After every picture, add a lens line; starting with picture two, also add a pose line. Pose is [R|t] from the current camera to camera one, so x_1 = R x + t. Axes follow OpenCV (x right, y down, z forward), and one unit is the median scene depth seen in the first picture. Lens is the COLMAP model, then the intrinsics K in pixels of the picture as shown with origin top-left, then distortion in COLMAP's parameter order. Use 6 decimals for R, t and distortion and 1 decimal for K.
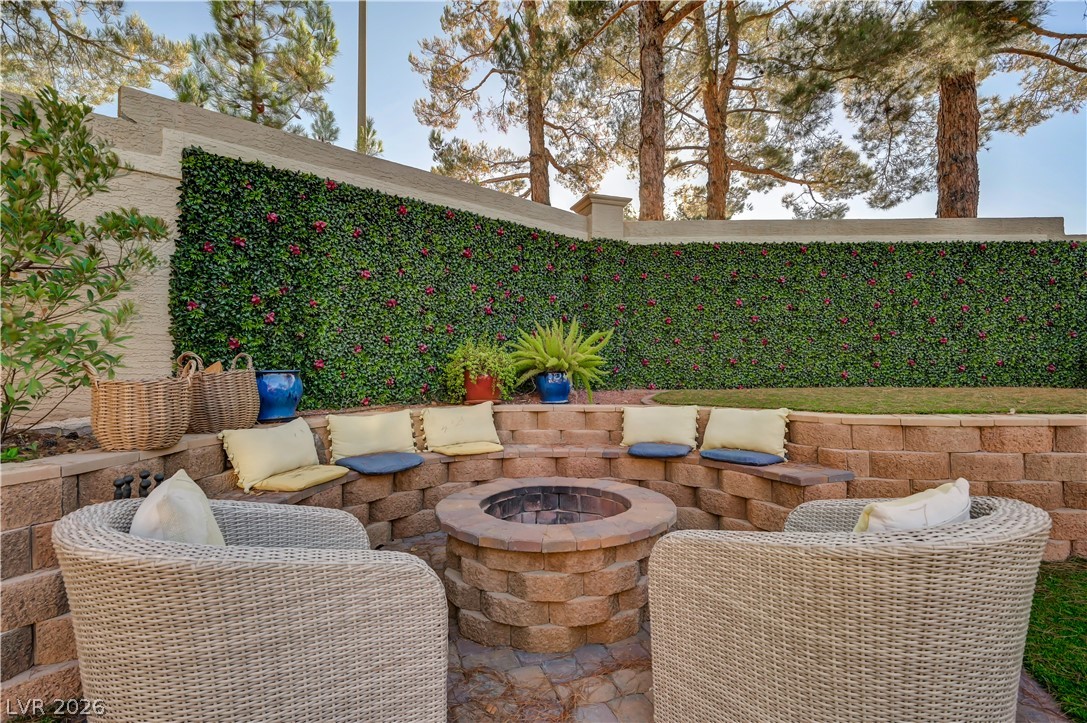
lens RADIAL K [[497.4, 0, 548.6], [0, 497.4, 360.9], [0, 0, 1]] dist [0.000092, 0.000697]
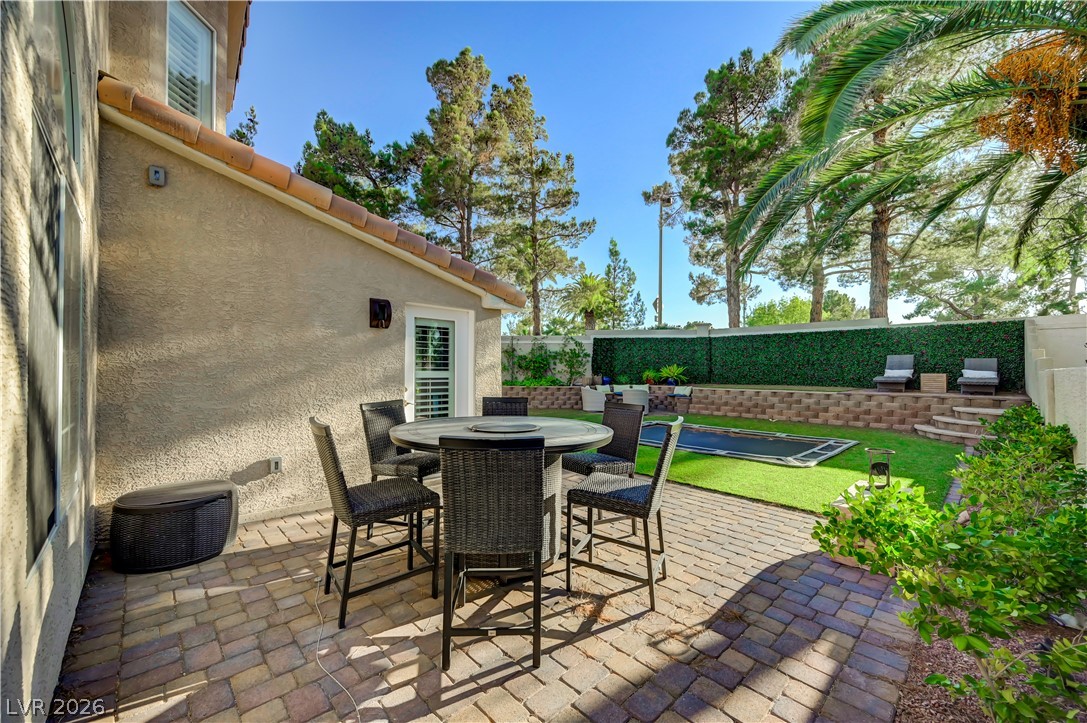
lens RADIAL K [[432.1, 0, 546.5], [0, 432.1, 365.9], [0, 0, 1]] dist [0.003405, 0.000144]
pose [[0.702240, 0.000953, -0.711940, 2.435578], [0.001281, 0.999996, 0.002603, -0.115257], [0.711939, -0.002740, 0.702236, -2.890556]]
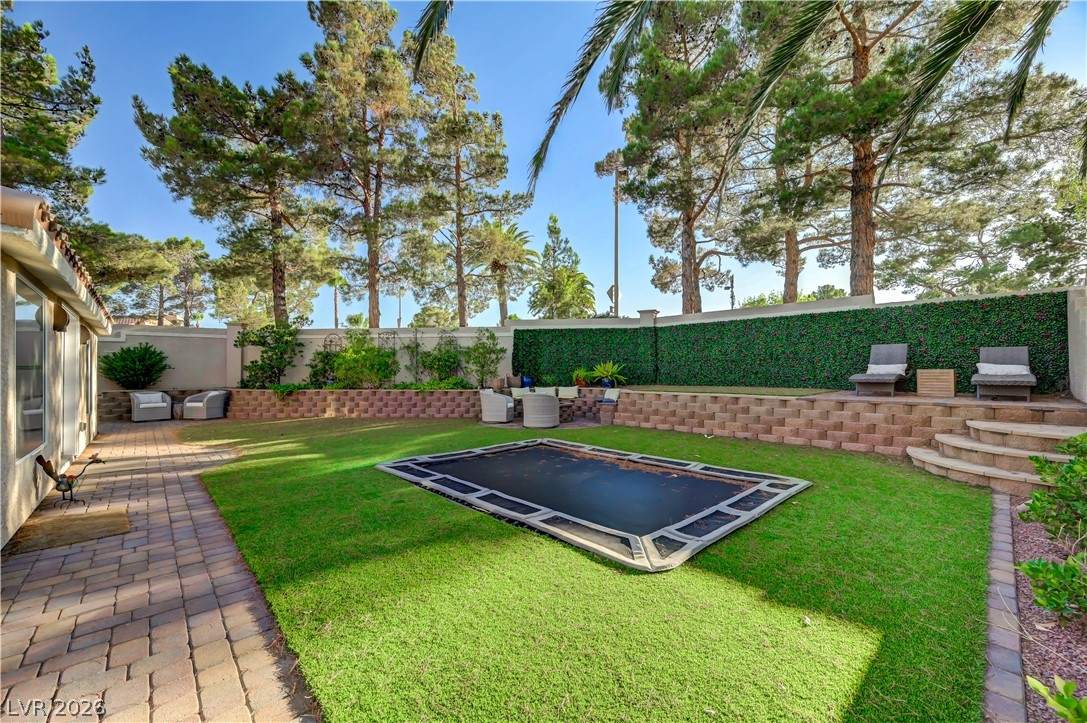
lens RADIAL K [[432.1, 0, 542.1], [0, 432.1, 365.0], [0, 0, 1]] dist [0.003405, 0.000144]
pose [[0.696712, -0.007108, -0.717316, 2.356012], [0.008981, 0.999959, -0.001186, -0.084951], [0.717295, -0.005616, 0.696747, -1.643097]]
